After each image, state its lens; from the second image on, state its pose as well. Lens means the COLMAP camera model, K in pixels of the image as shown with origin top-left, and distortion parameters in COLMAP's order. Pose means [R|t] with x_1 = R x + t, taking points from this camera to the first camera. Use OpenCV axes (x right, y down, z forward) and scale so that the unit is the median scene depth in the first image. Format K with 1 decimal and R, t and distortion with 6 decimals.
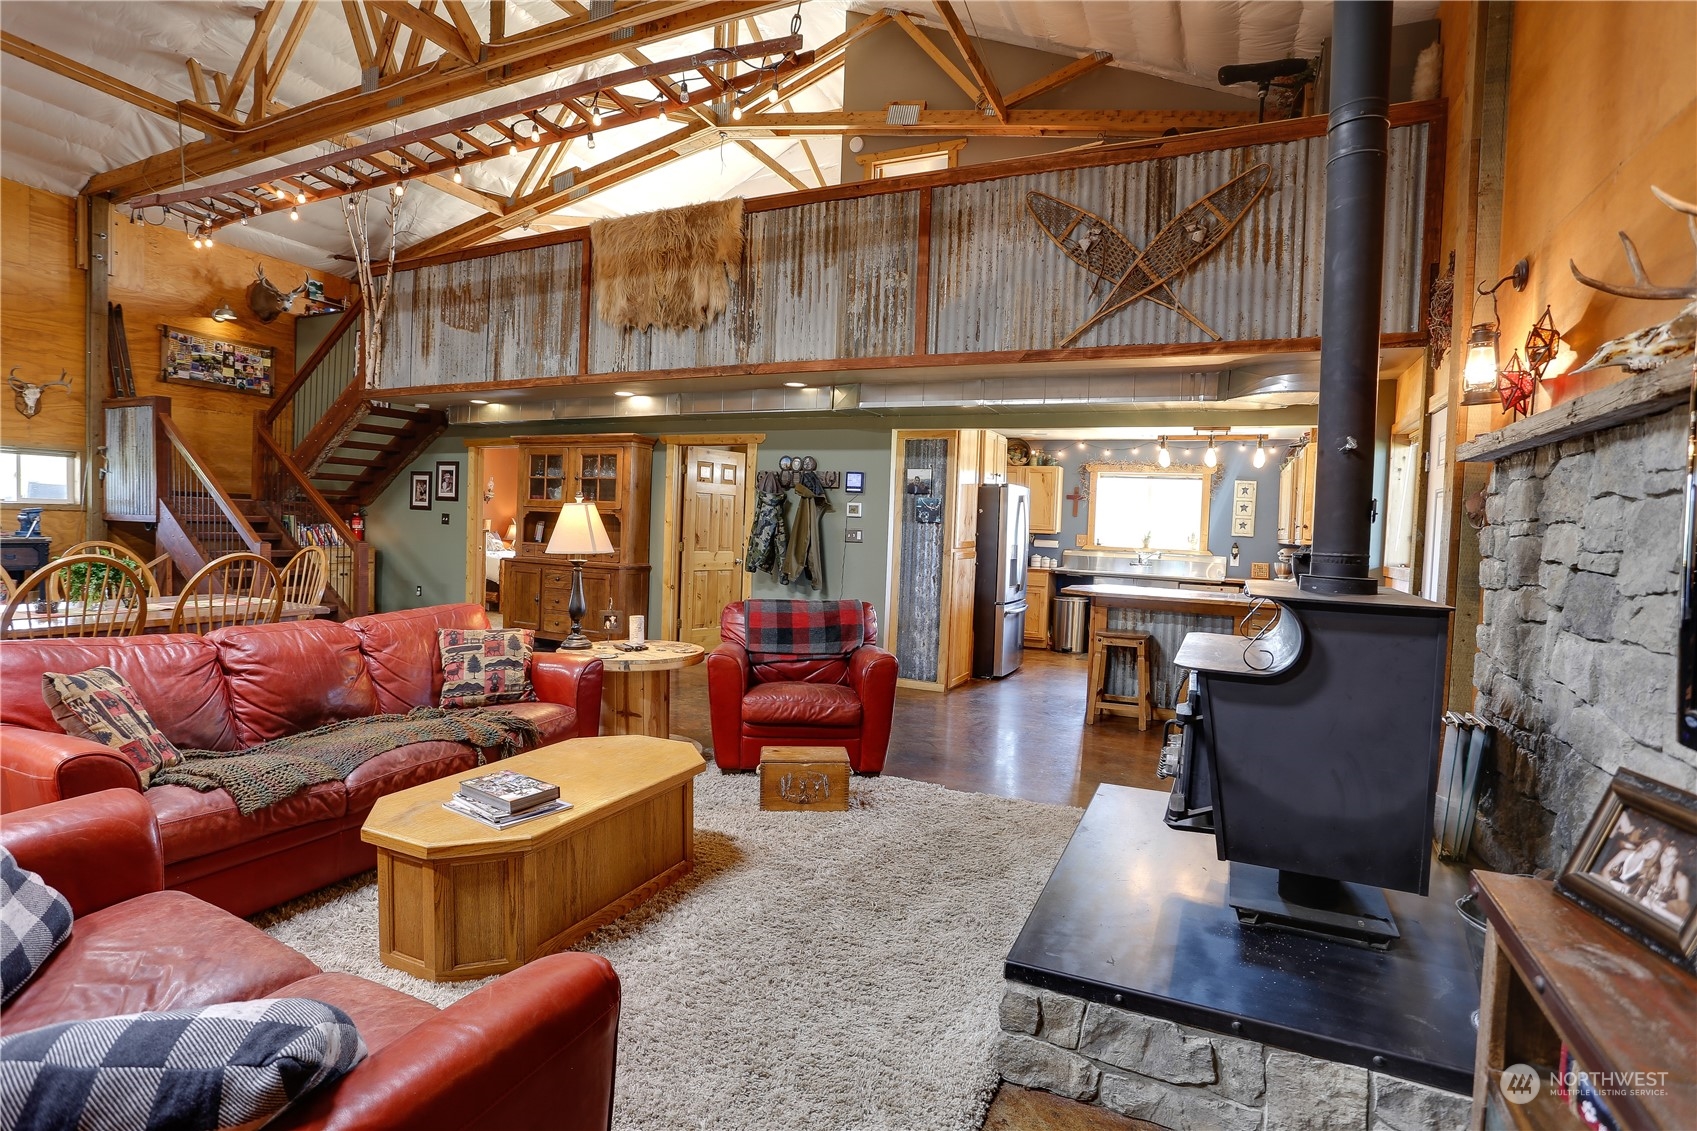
lens RADIAL K [[826.9, 0, 836.7], [0, 826.9, 558.1], [0, 0, 1]] dist [-0.076019, 0.030164]
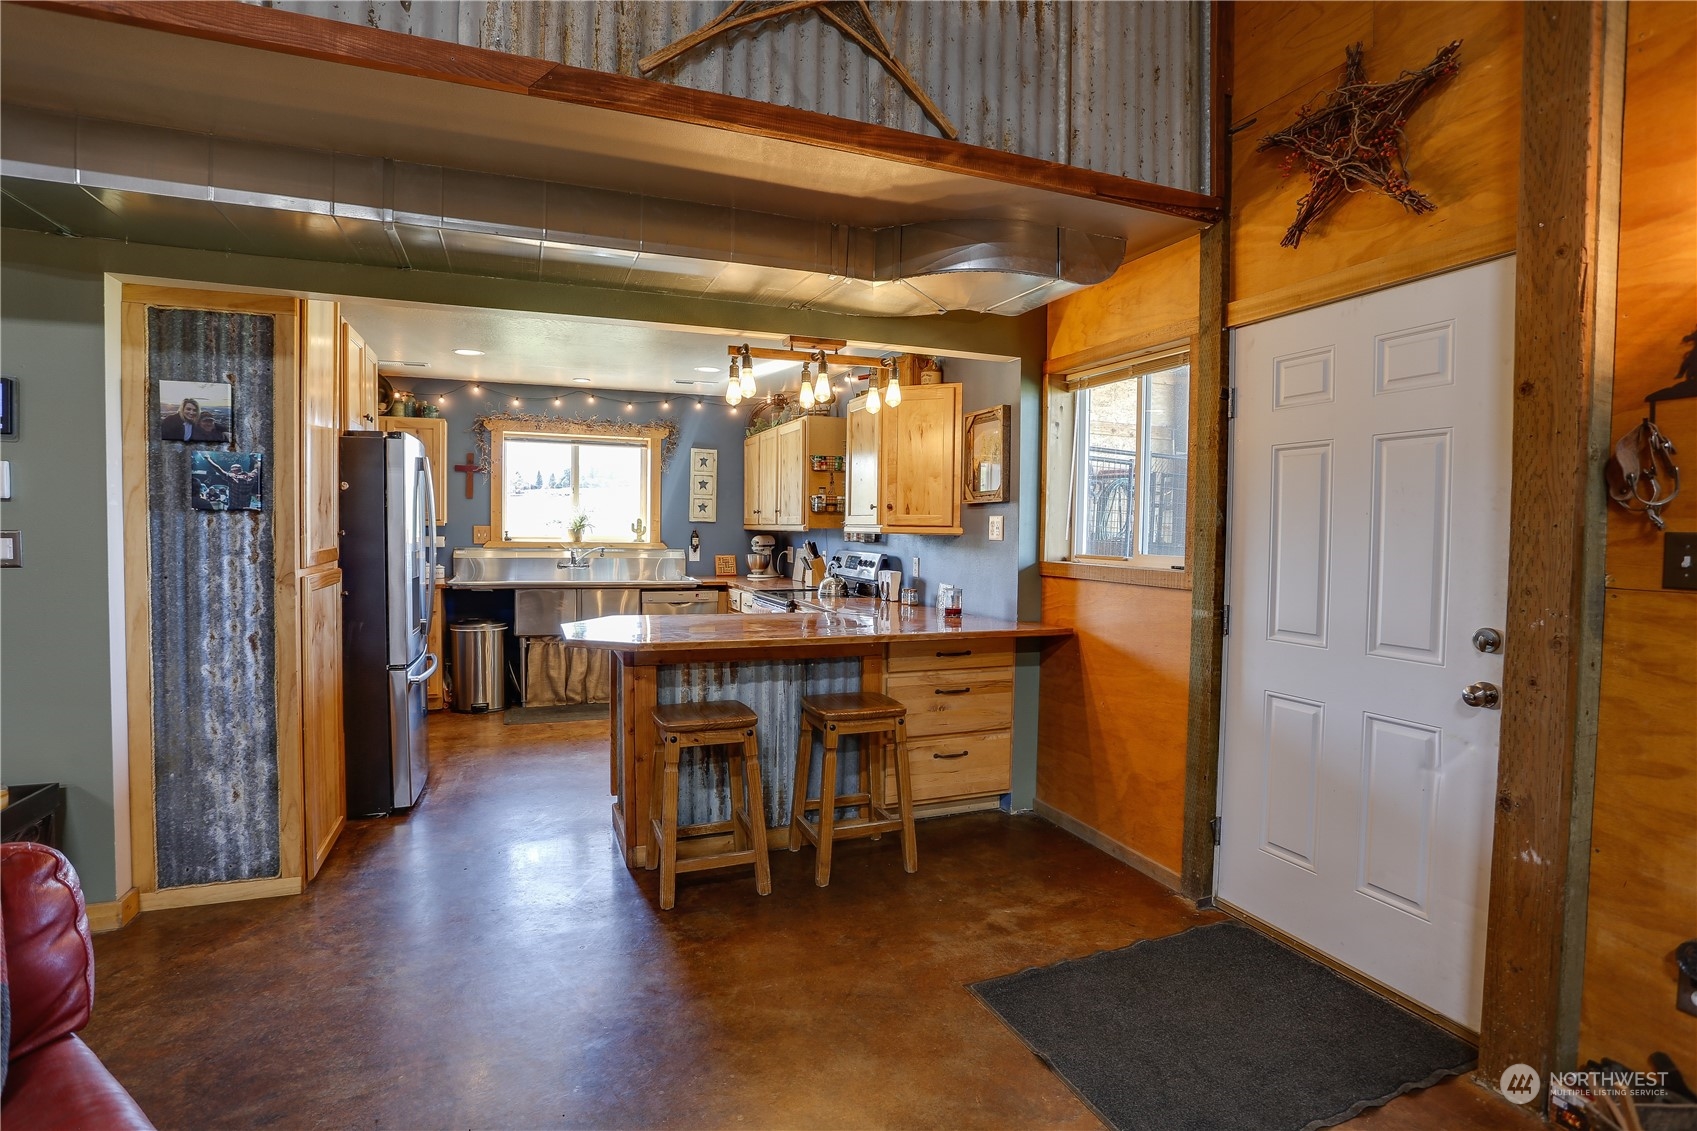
lens RADIAL K [[826.9, 0, 836.7], [0, 826.9, 558.1], [0, 0, 1]] dist [-0.076019, 0.030164]
pose [[0.687736, -0.055328, 0.723849, 0.023128], [0.041946, 0.998454, 0.036465, -0.017182], [-0.724748, 0.005285, 0.688994, 0.408235]]
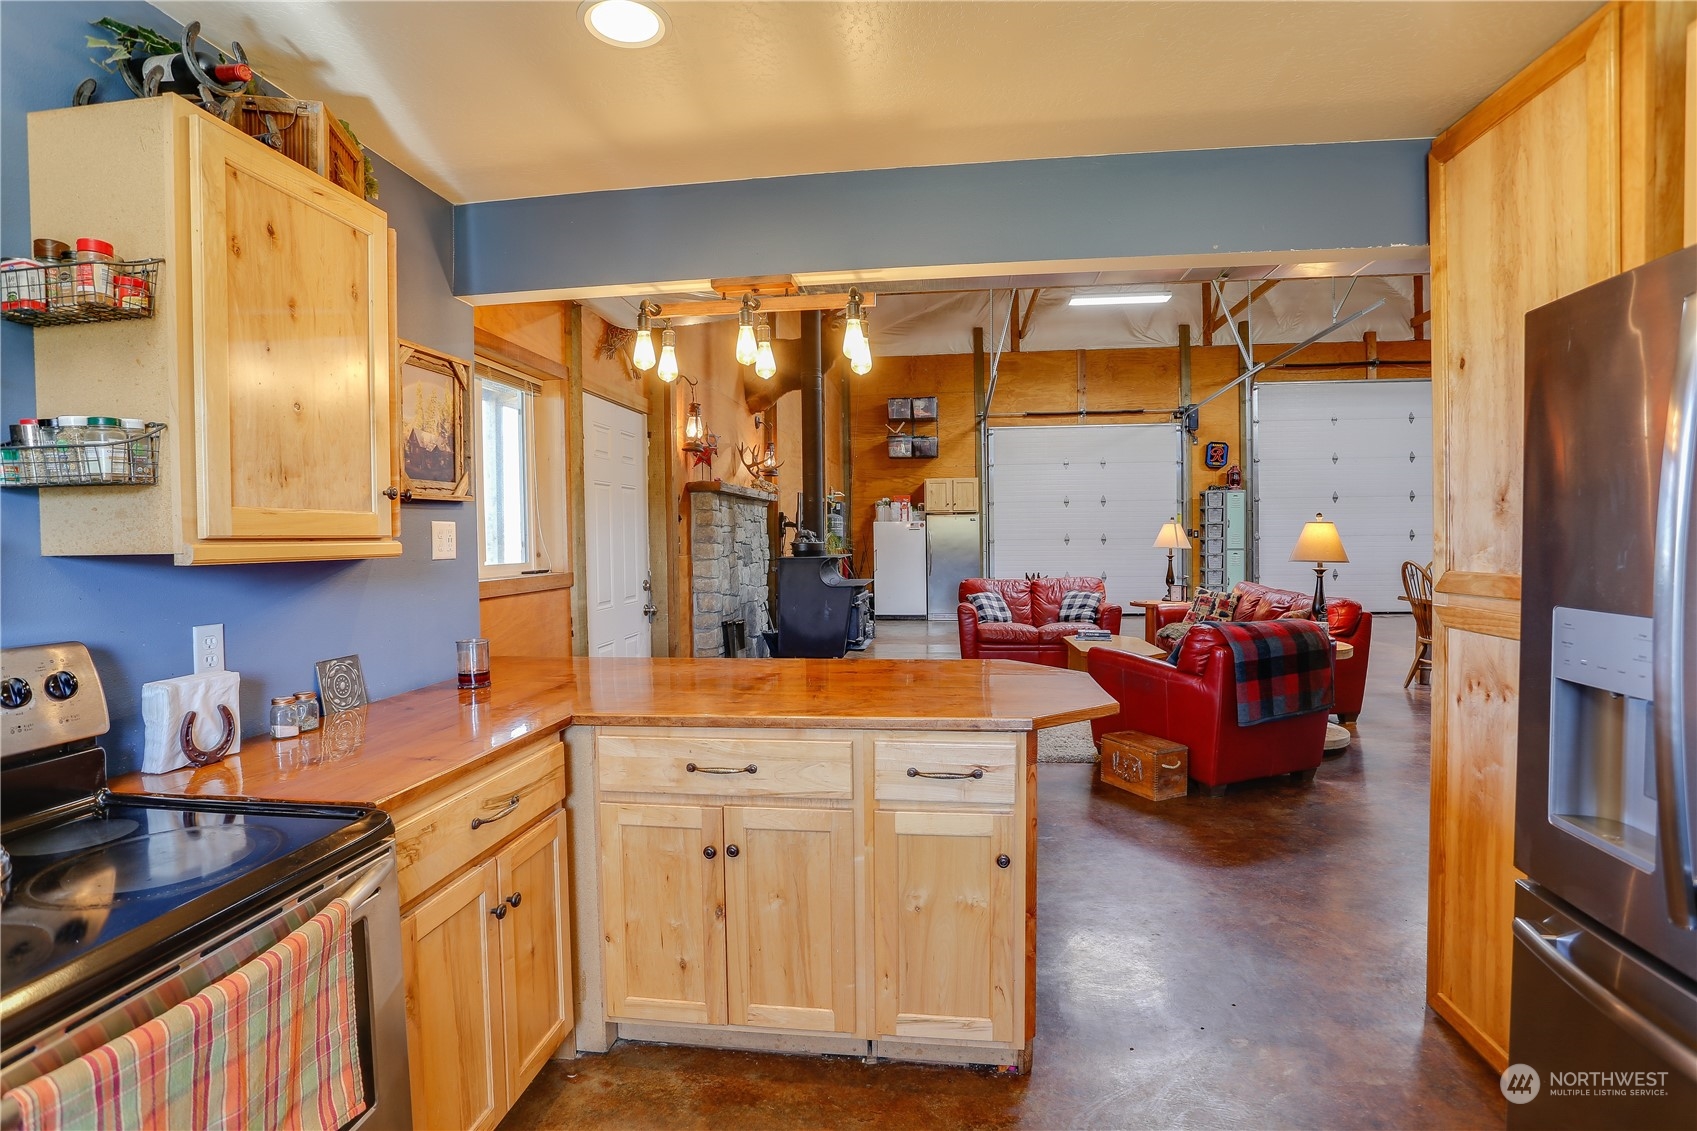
lens RADIAL K [[826.9, 0, 836.7], [0, 826.9, 558.1], [0, 0, 1]] dist [-0.076019, 0.030164]
pose [[-0.951437, -0.015751, -0.307441, 0.389538], [-0.034239, 0.997908, 0.054834, -0.028617], [0.305934, 0.062698, -0.949986, 1.013962]]
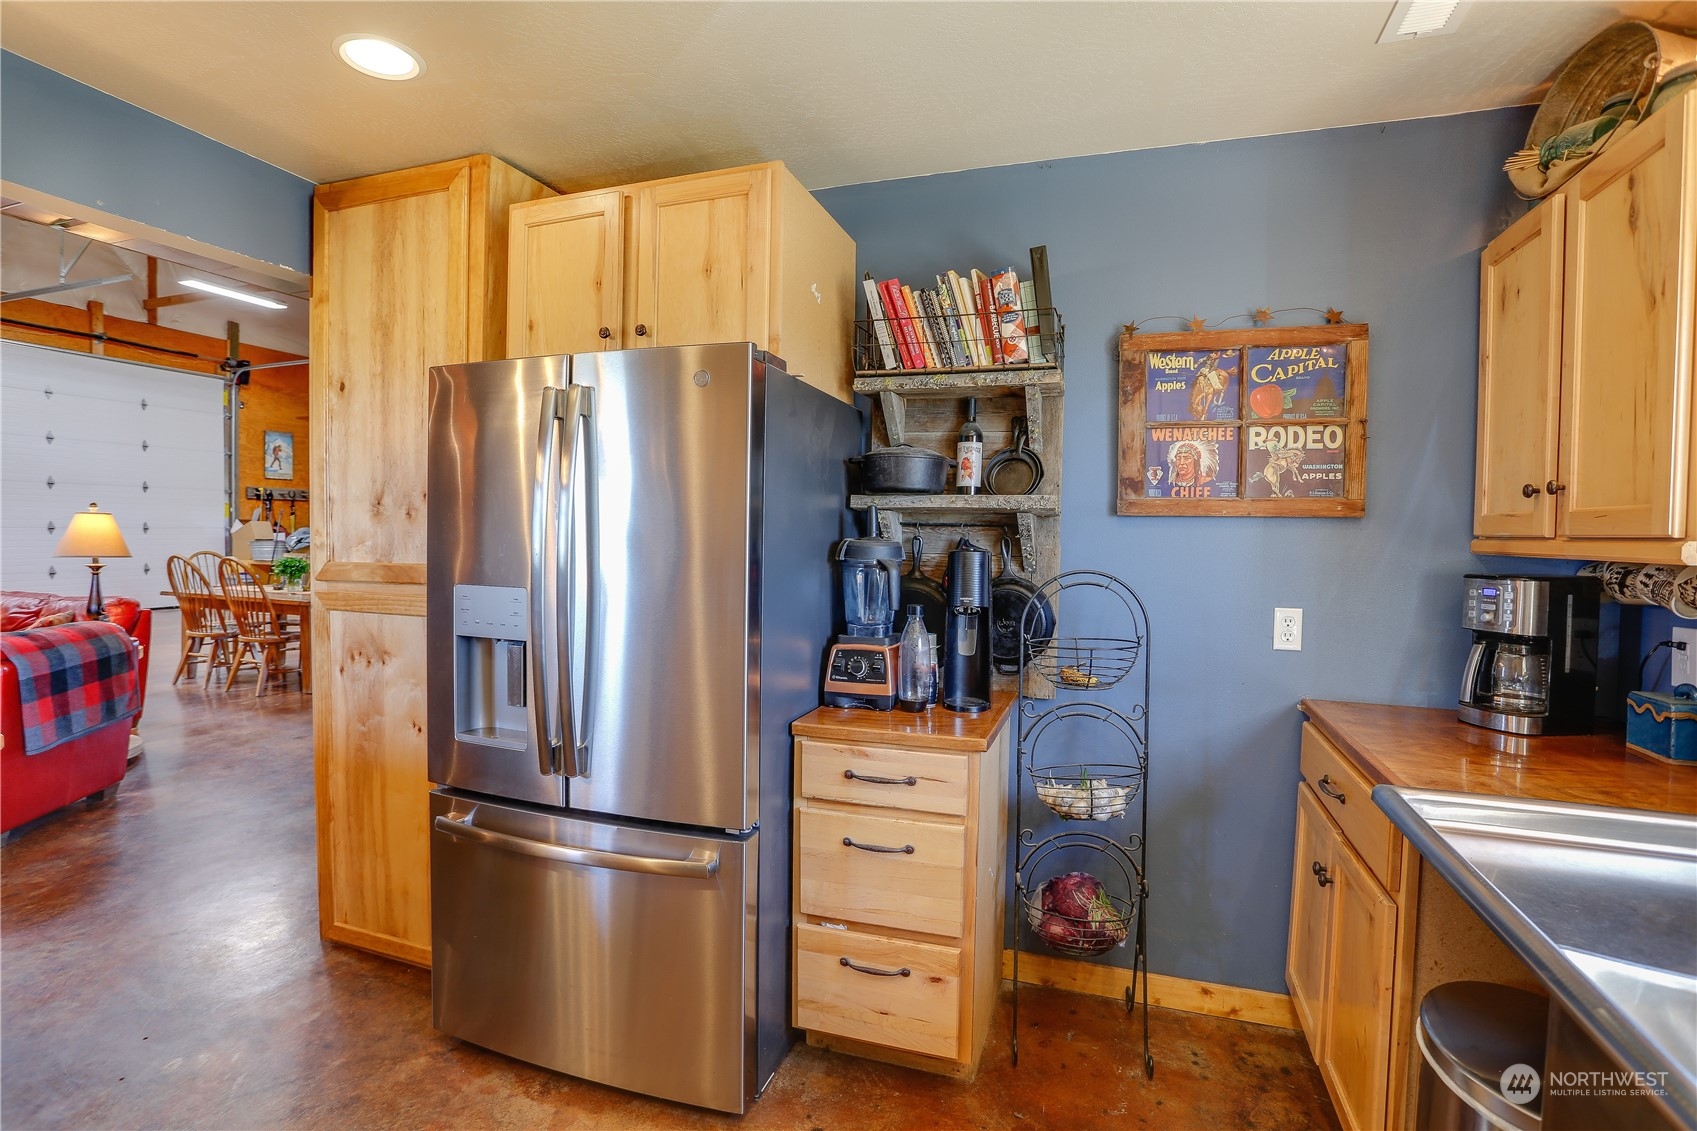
lens RADIAL K [[826.9, 0, 836.7], [0, 826.9, 558.1], [0, 0, 1]] dist [-0.076019, 0.030164]
pose [[0.108227, -0.001024, -0.994126, 0.445455], [-0.051224, 0.998665, -0.006605, -0.026286], [0.992806, 0.051638, 0.108030, 0.986751]]
